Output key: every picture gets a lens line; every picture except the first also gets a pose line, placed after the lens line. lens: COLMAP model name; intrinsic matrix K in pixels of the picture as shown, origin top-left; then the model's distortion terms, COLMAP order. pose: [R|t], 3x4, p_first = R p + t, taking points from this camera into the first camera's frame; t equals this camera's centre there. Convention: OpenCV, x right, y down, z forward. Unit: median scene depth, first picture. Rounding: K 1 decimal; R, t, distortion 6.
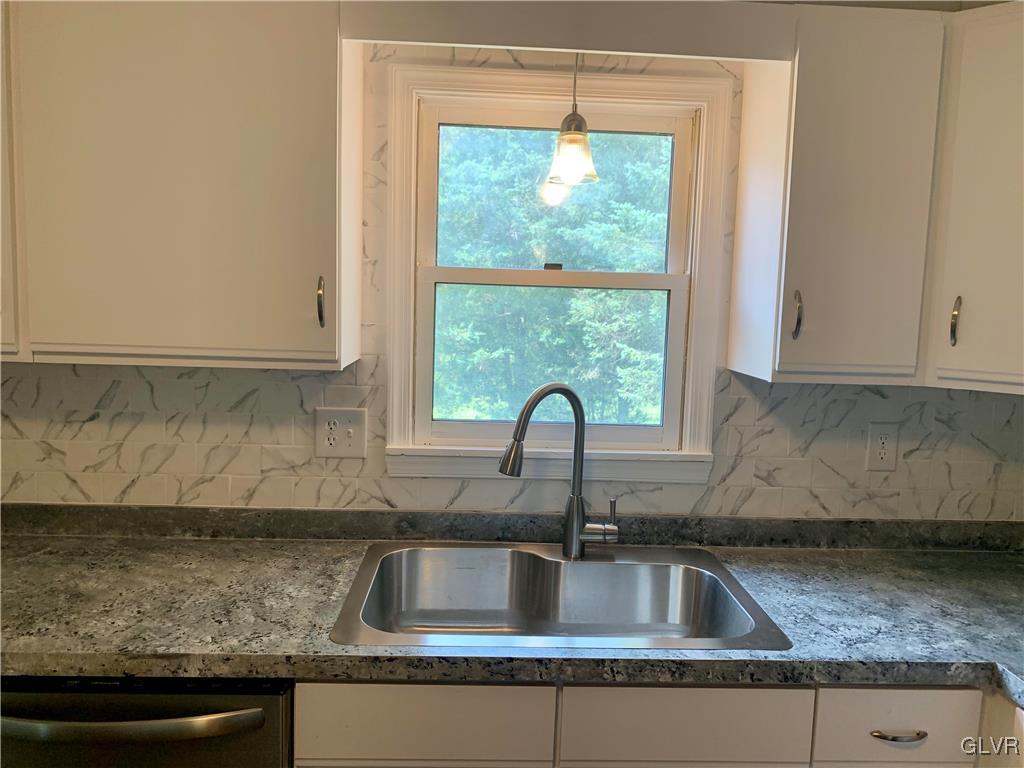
lens RADIAL K [[787.0, 0, 512.7], [0, 787.0, 374.1], [0, 0, 1]] dist [0.040103, -0.063458]
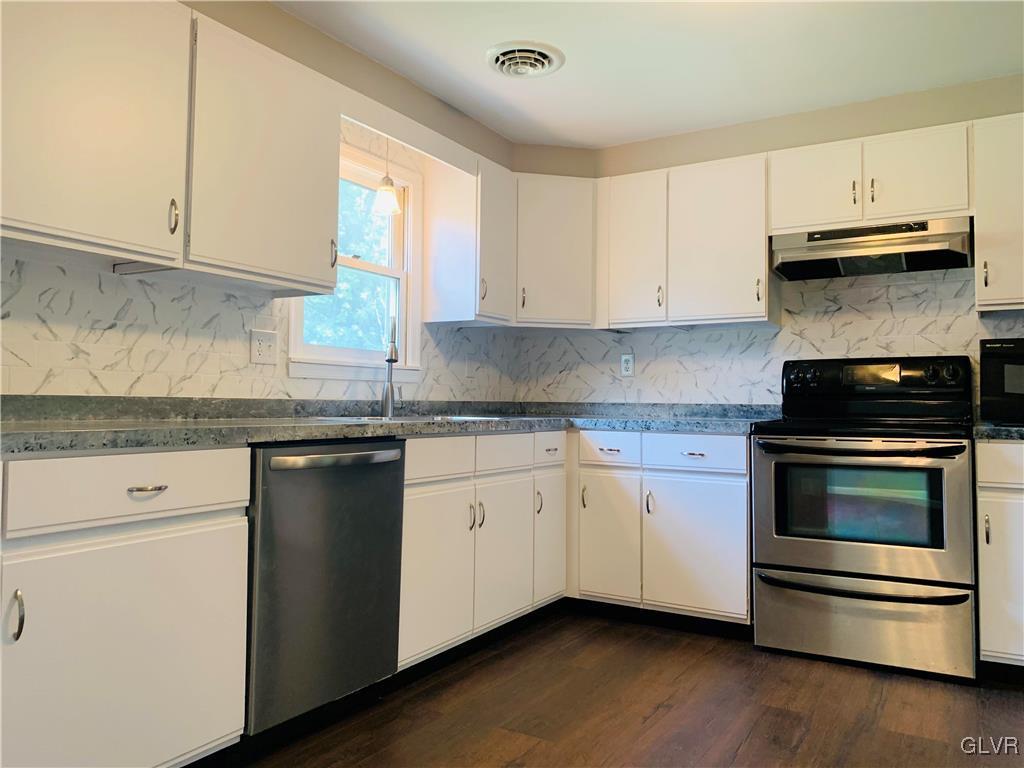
lens RADIAL K [[787.0, 0, 512.7], [0, 787.0, 374.1], [0, 0, 1]] dist [0.040103, -0.063458]
pose [[0.552950, 0.005550, 0.833196, -1.218070], [0.089413, 0.993808, -0.065959, 0.268814], [-0.828403, 0.110971, 0.549030, -0.216688]]
